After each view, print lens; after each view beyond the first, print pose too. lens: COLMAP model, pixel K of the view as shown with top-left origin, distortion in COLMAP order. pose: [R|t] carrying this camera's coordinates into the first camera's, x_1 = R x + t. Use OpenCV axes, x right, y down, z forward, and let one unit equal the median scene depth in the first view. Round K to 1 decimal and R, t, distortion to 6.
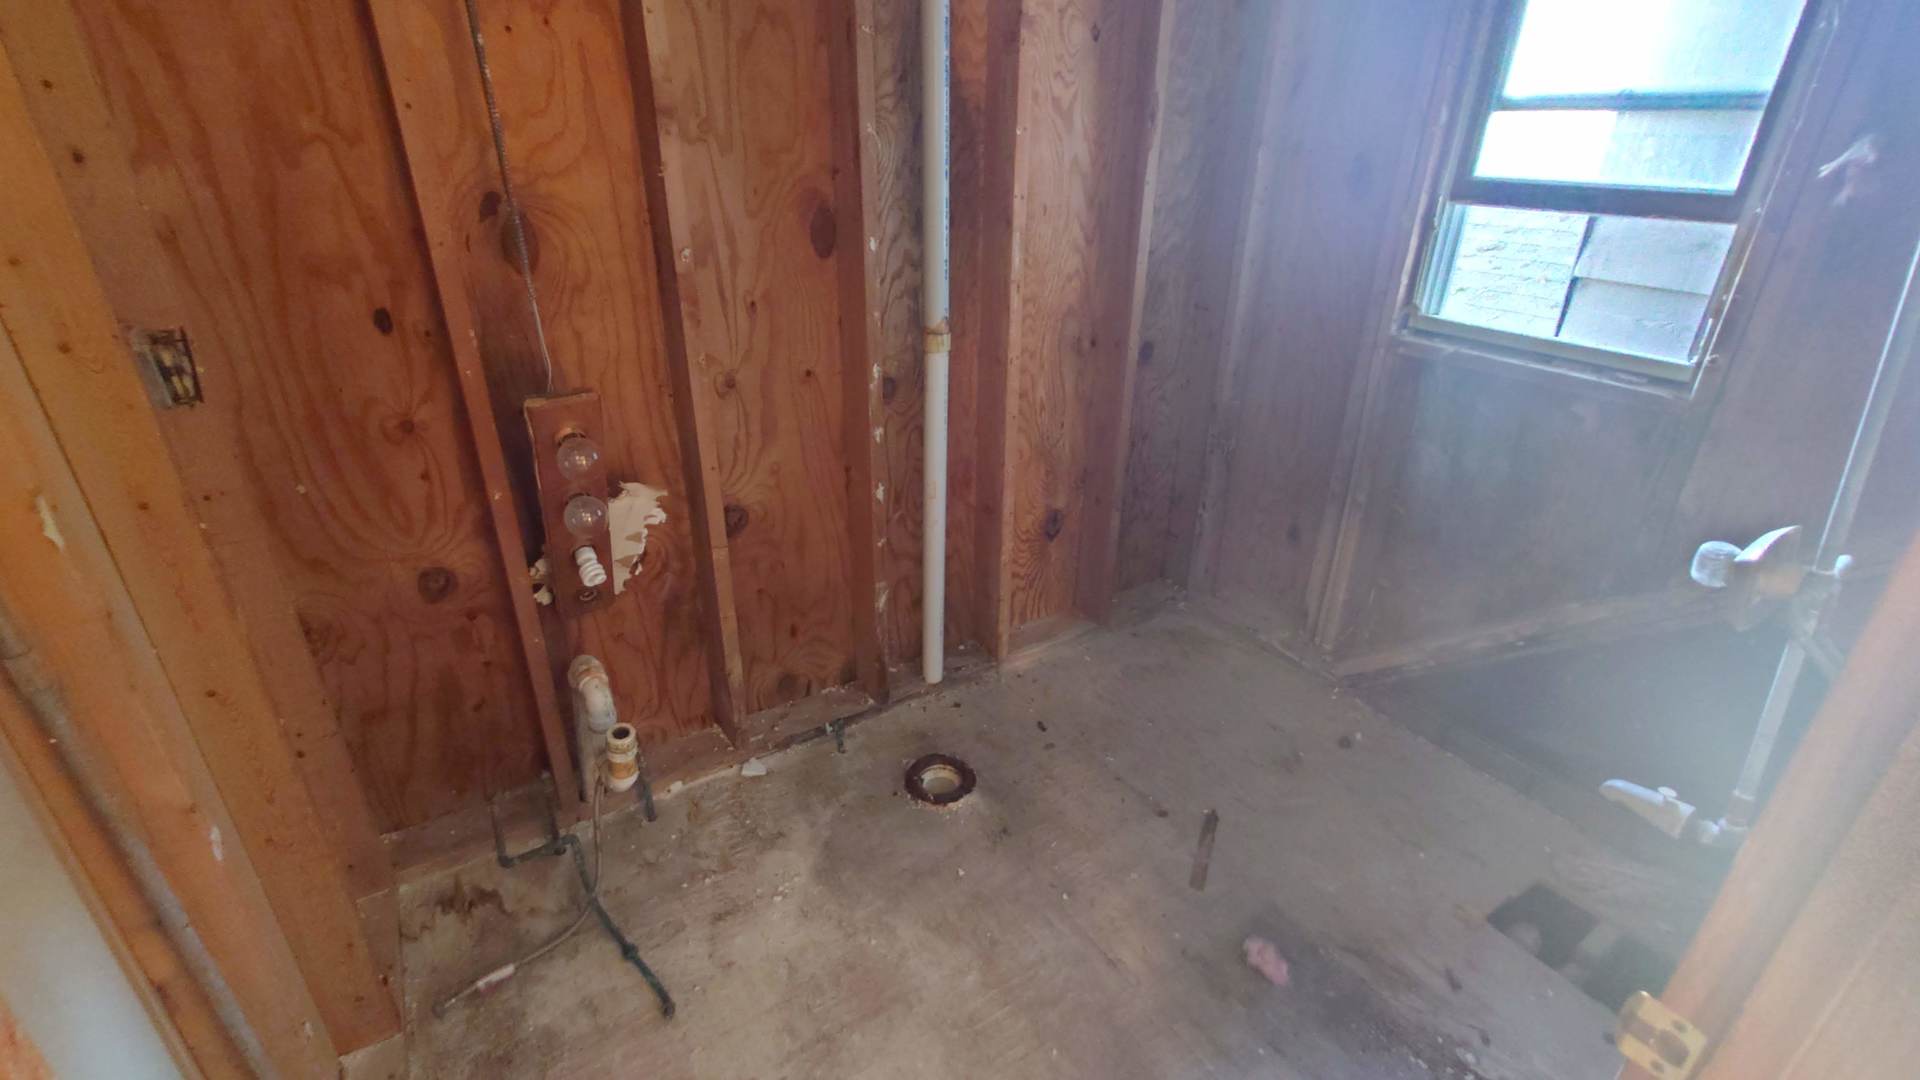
lens RADIAL K [[864.5, 0, 958.7], [0, 864.5, 539.6], [0, 0, 1]] dist [-0.008277, 0.002744]
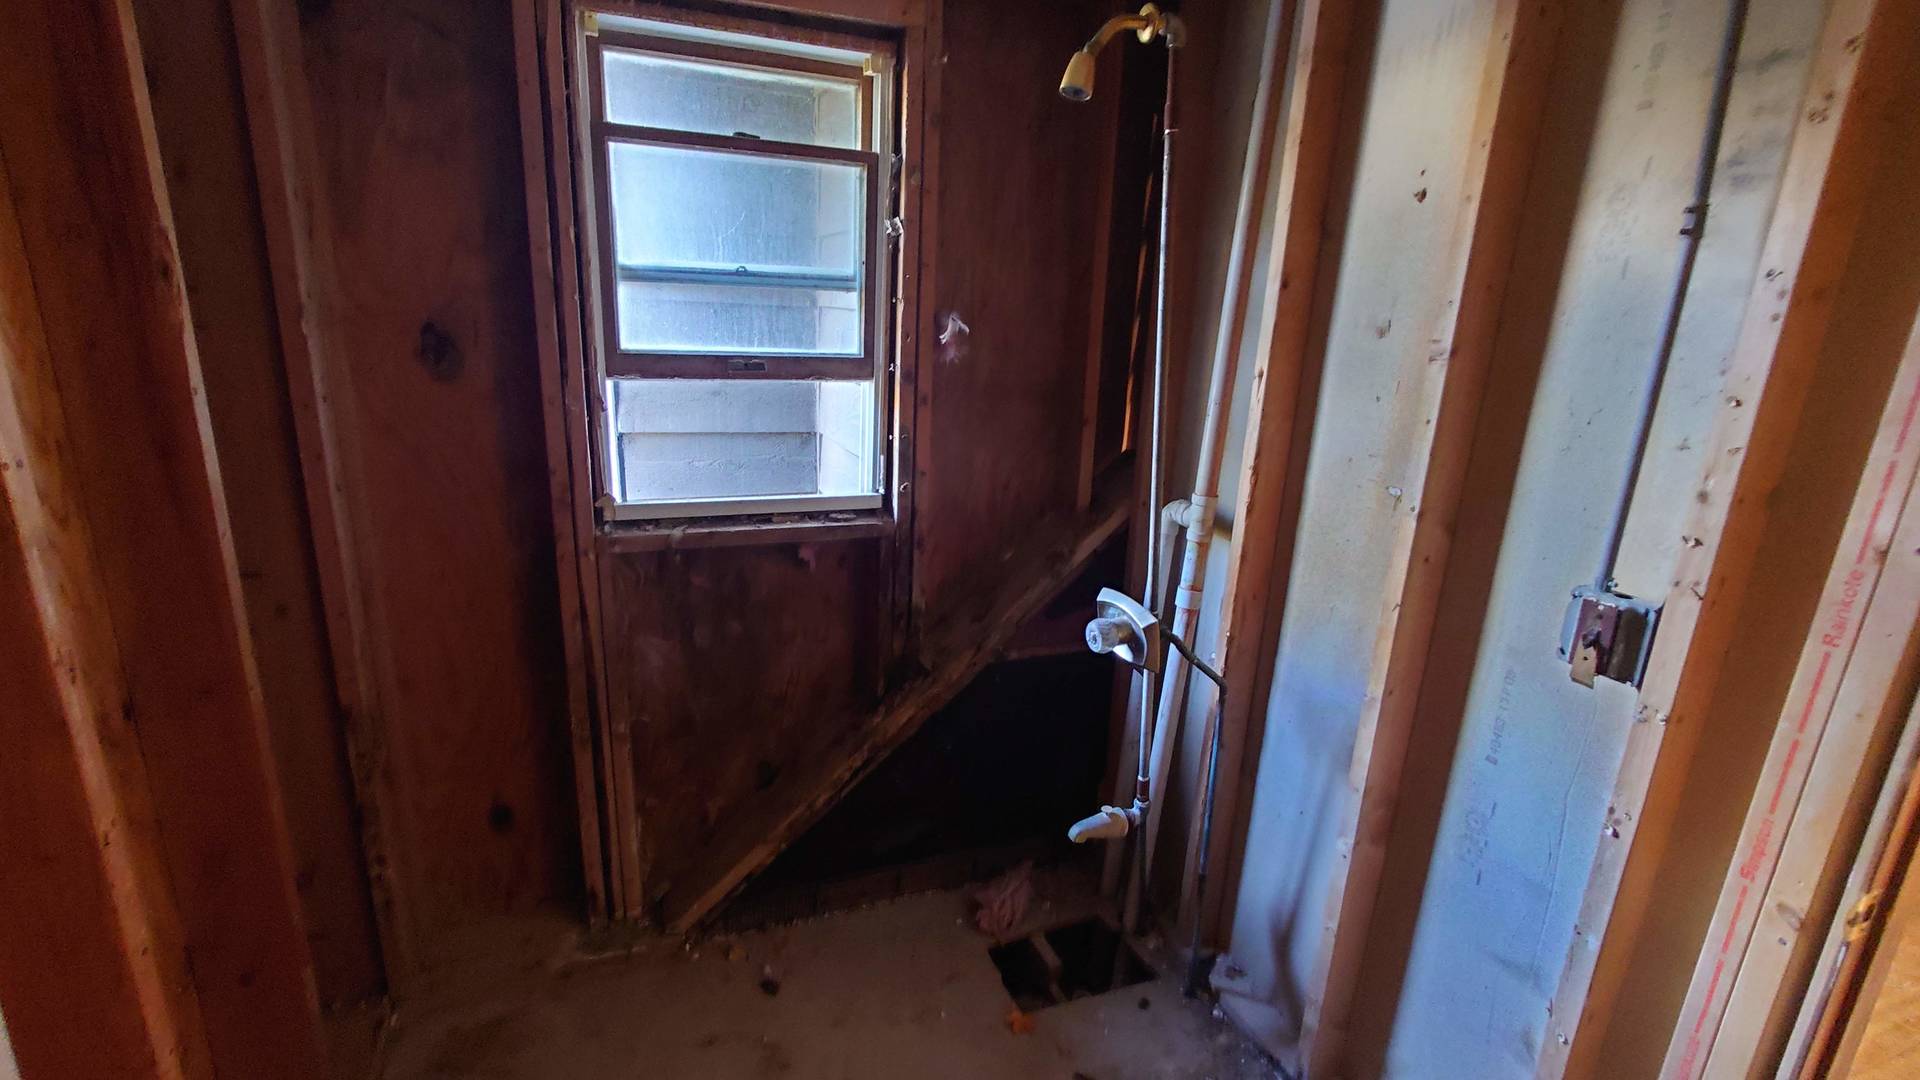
lens RADIAL K [[864.5, 0, 959.8], [0, 864.5, 540.7], [0, 0, 1]] dist [-0.008277, 0.002744]
pose [[0.184304, -0.264005, 0.946749, -0.210114], [0.388550, 0.904356, 0.176545, -0.246670], [-0.902807, 0.335322, 0.269256, 0.478301]]
